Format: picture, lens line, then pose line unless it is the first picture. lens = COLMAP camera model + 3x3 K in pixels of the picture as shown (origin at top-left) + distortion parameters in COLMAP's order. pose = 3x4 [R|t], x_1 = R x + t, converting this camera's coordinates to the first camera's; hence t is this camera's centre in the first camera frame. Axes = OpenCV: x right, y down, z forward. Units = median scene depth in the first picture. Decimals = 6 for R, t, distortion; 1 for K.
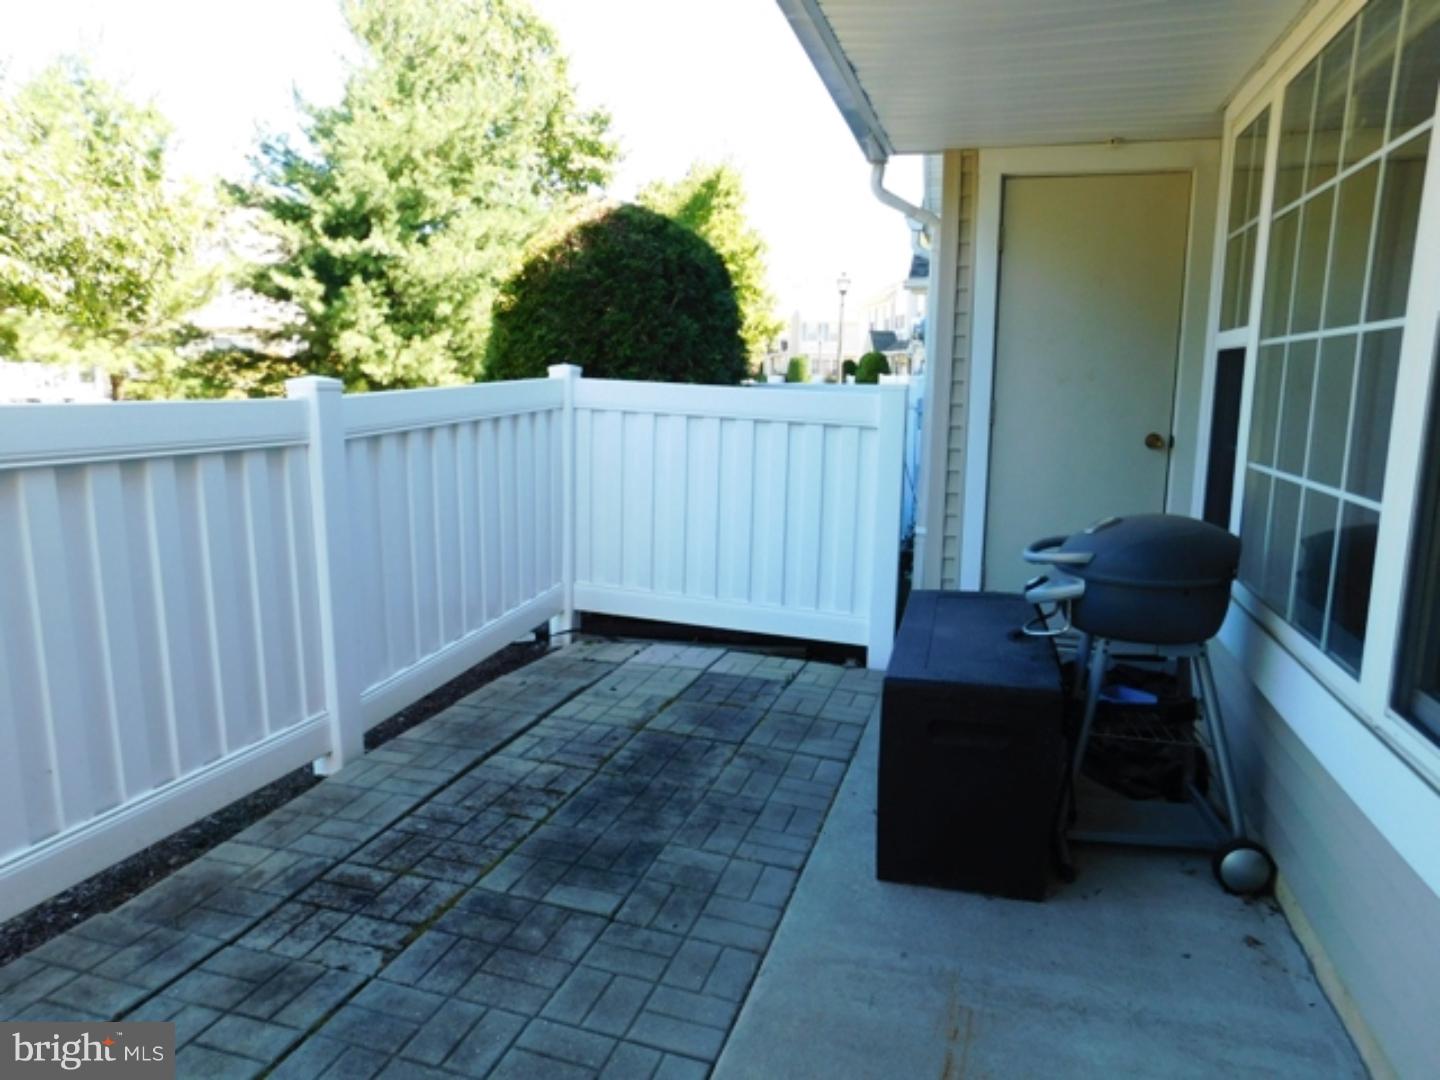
lens RADIAL K [[946.2, 0, 717.0], [0, 946.2, 540.6], [0, 0, 1]] dist [-0.074329, 0.042414]
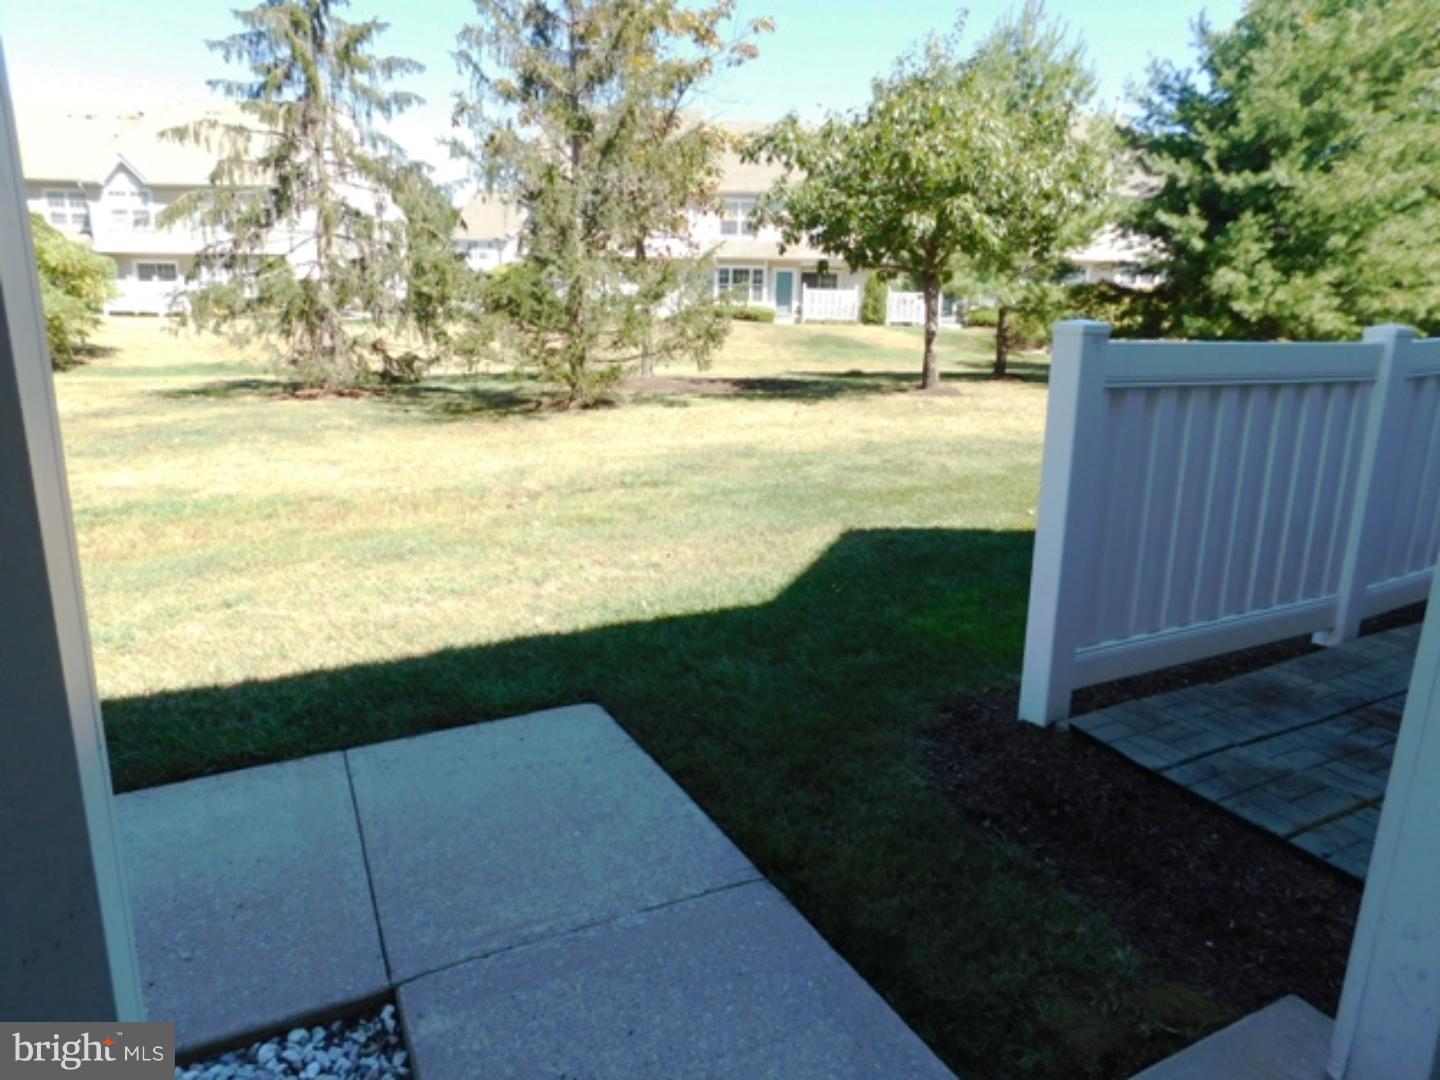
lens RADIAL K [[949.4, 0, 720.0], [0, 949.4, 540.0], [0, 0, 1]] dist [-0.077372, 0.062067]
pose [[0.700702, 0.175535, -0.691523, -0.030950], [-0.127097, 0.984469, 0.121112, 0.013051], [0.702042, 0.003027, 0.712129, -0.095077]]
